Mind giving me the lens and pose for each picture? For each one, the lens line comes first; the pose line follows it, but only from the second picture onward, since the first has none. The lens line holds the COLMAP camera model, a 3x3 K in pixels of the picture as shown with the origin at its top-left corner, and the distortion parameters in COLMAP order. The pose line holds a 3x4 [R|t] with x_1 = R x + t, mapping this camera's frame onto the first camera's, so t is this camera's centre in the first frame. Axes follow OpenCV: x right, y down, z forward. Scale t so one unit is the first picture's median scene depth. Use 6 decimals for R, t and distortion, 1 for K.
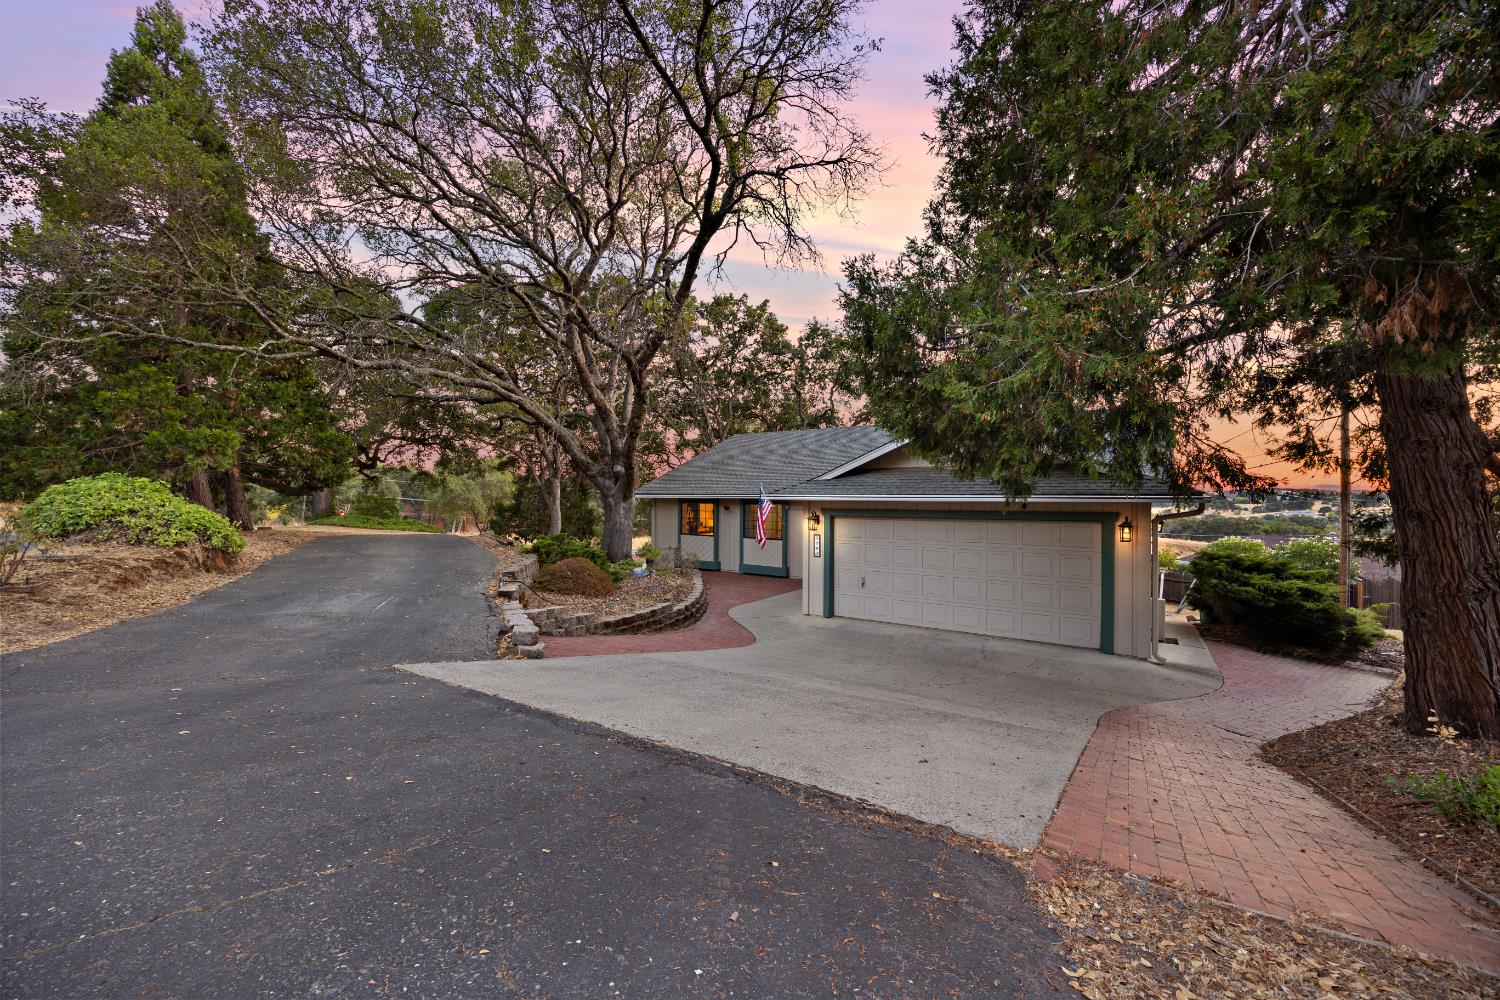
lens RADIAL K [[568.0, 0, 750.0], [0, 568.0, 500.0], [0, 0, 1]] dist [0.000157, 0.000048]
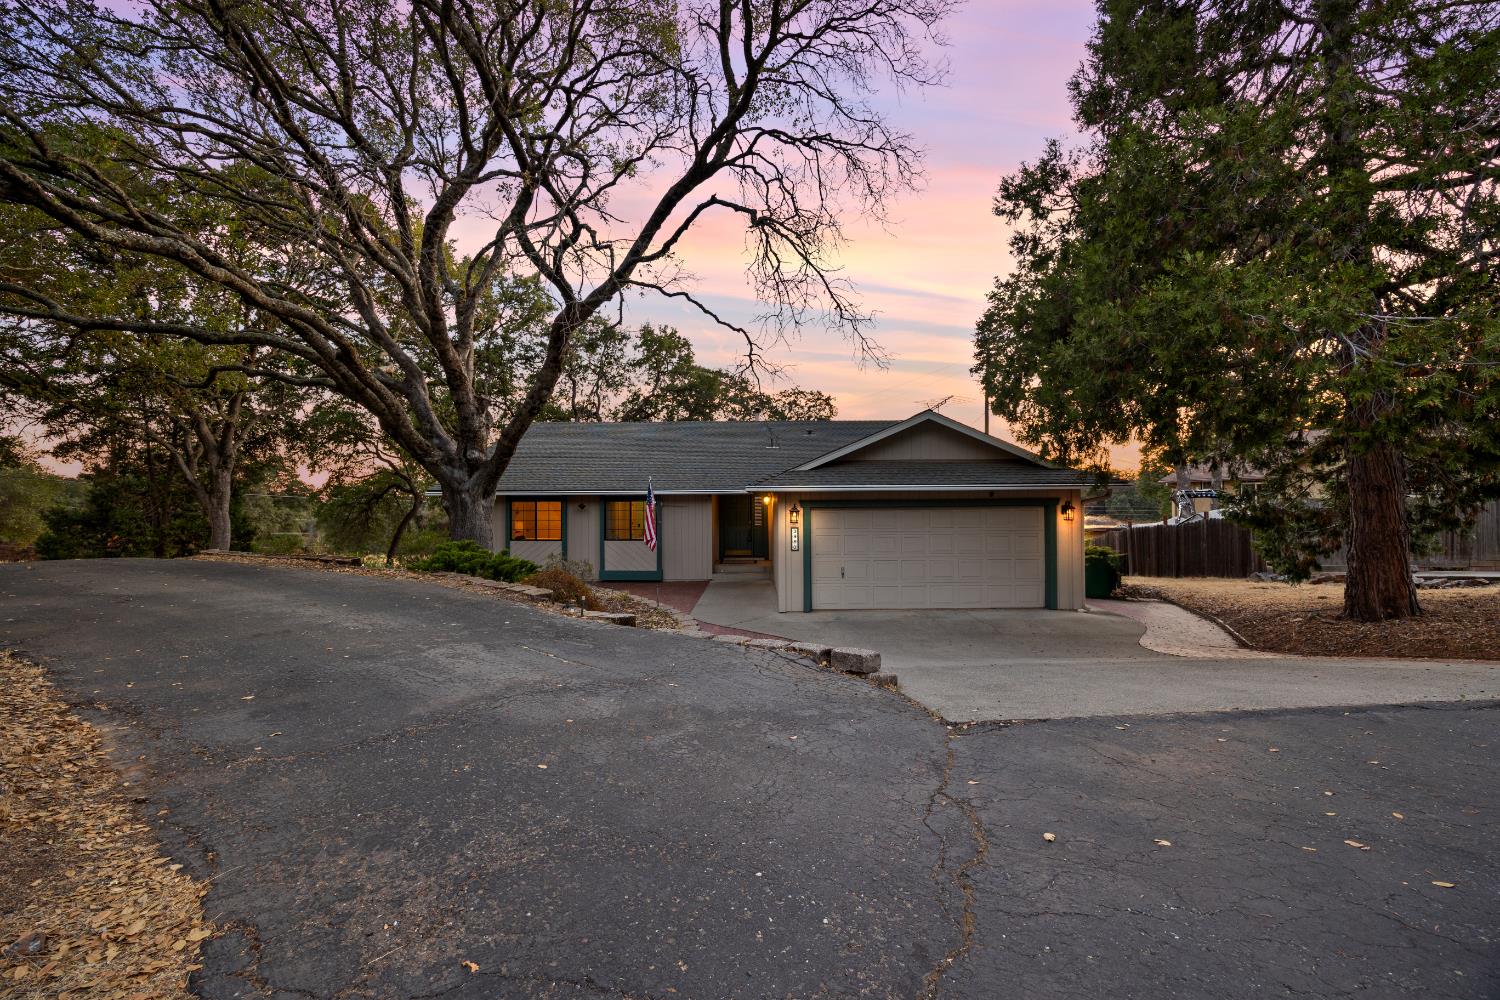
lens RADIAL K [[568.0, 0, 750.0], [0, 568.0, 500.0], [0, 0, 1]] dist [0.000157, 0.000048]
pose [[0.832514, -0.007073, 0.553959, -0.322589], [0.011530, 0.999923, -0.004560, 0.011801], [-0.553884, 0.010183, 0.832532, 0.159095]]
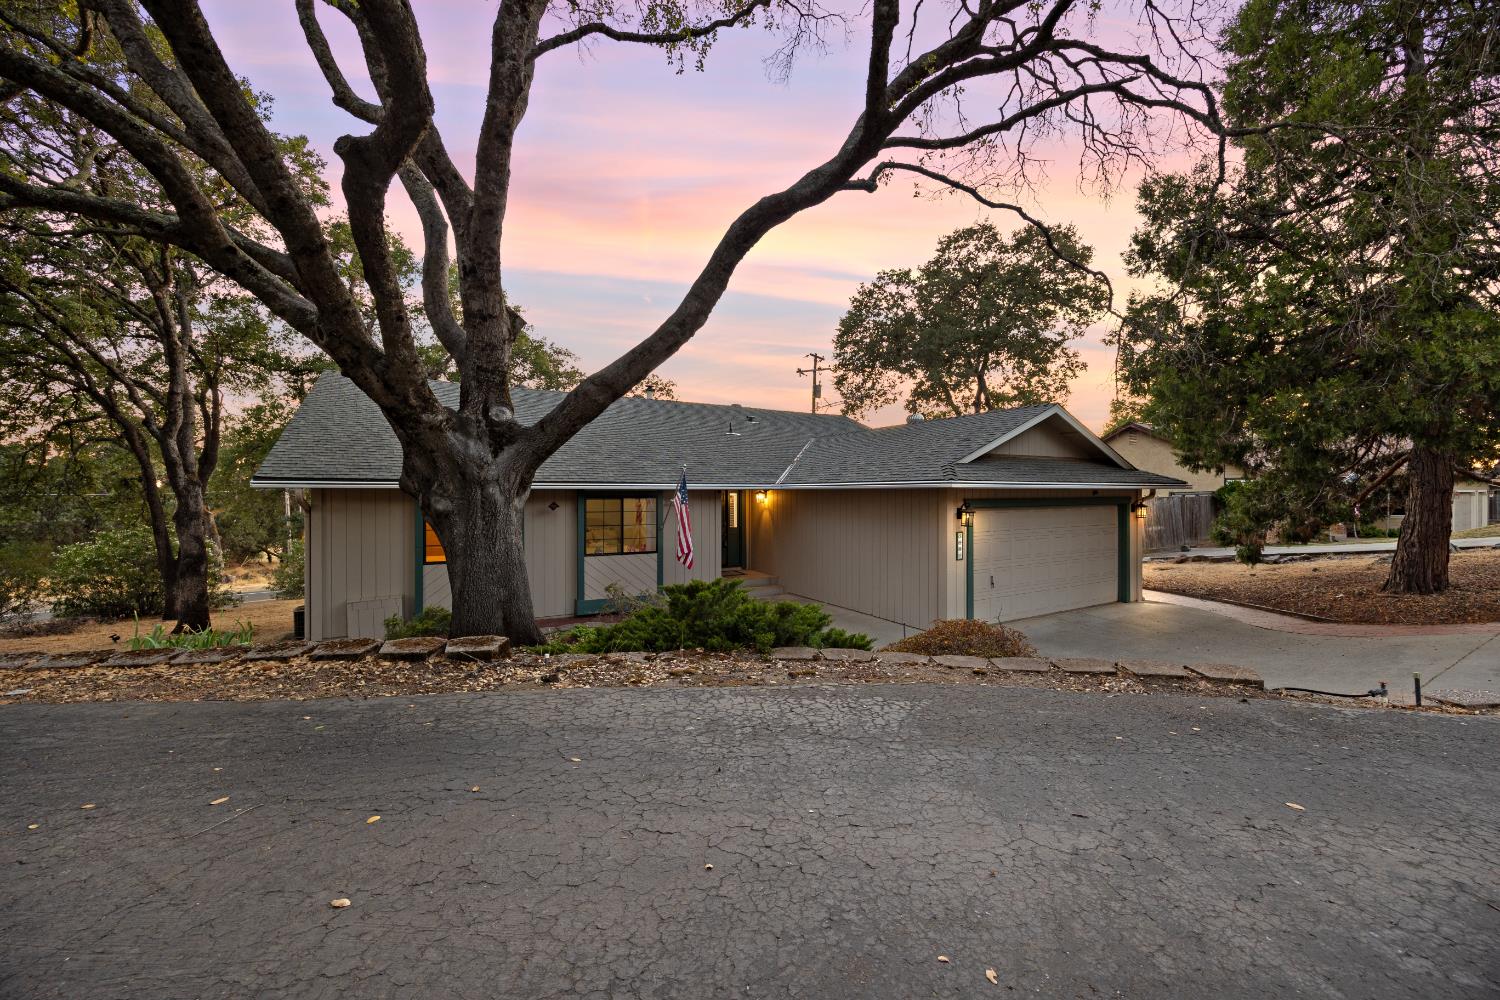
lens RADIAL K [[568.0, 0, 750.0], [0, 568.0, 500.0], [0, 0, 1]] dist [0.000157, 0.000048]
pose [[0.450988, -0.011711, 0.892453, -0.486862], [0.008087, 0.999926, 0.009034, 0.004102], [-0.892493, 0.003143, 0.451050, 0.606532]]
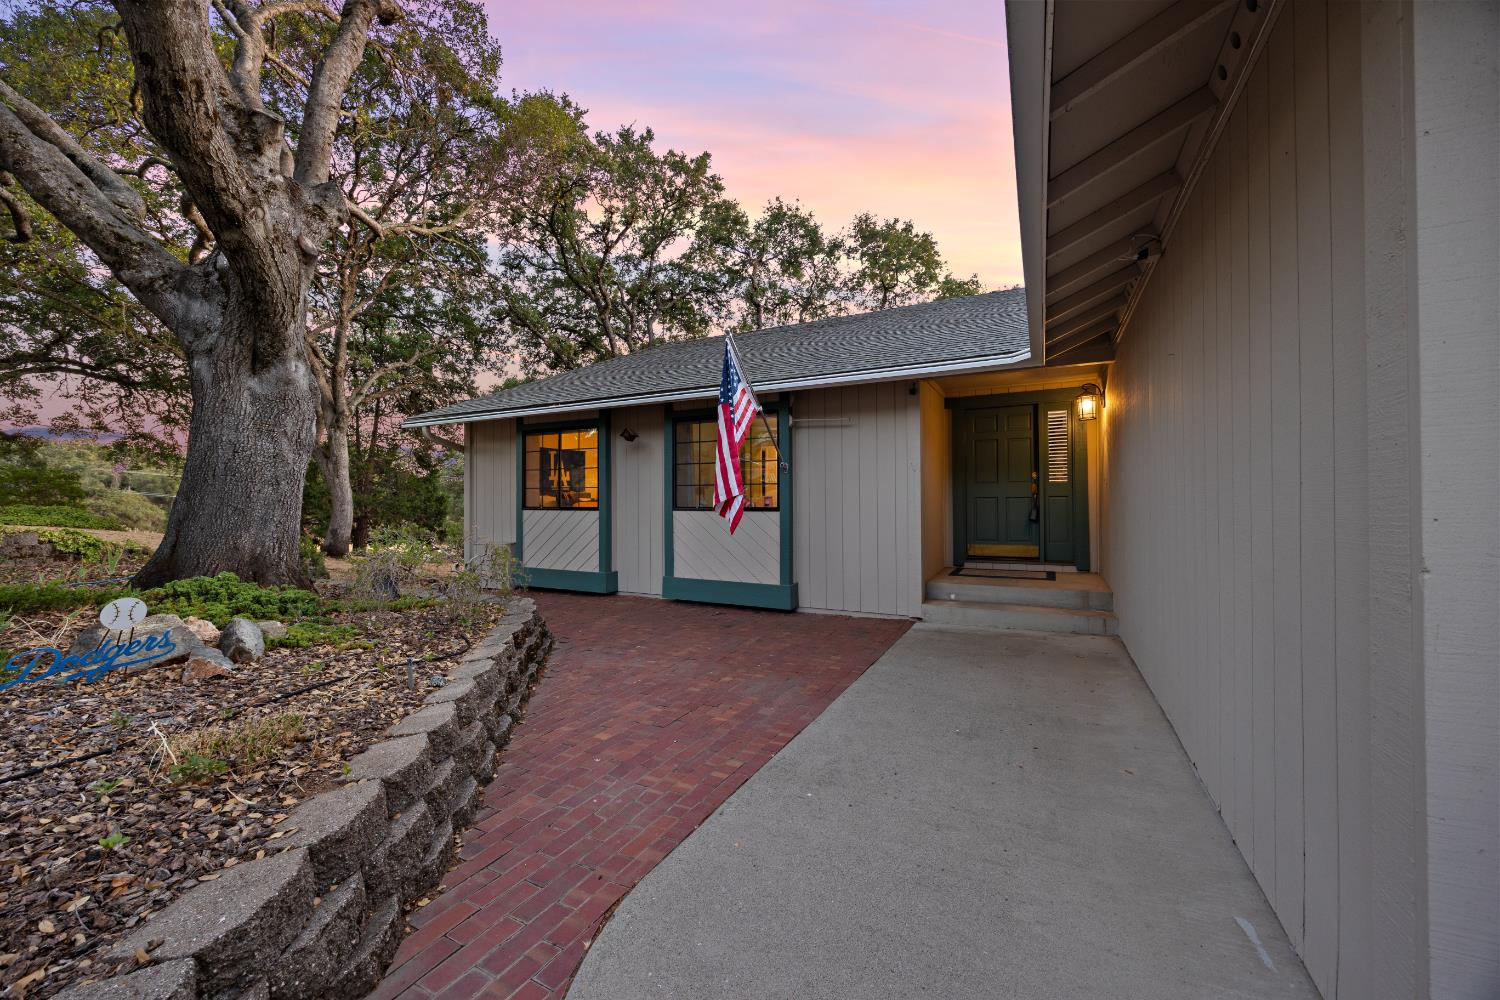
lens RADIAL K [[568.0, 0, 750.0], [0, 568.0, 500.0], [0, 0, 1]] dist [0.000157, 0.000048]
pose [[0.992206, -0.008125, 0.124340, -0.008330], [0.009422, 0.999907, -0.009847, 0.067192], [-0.124249, 0.010941, 0.992191, 0.635468]]
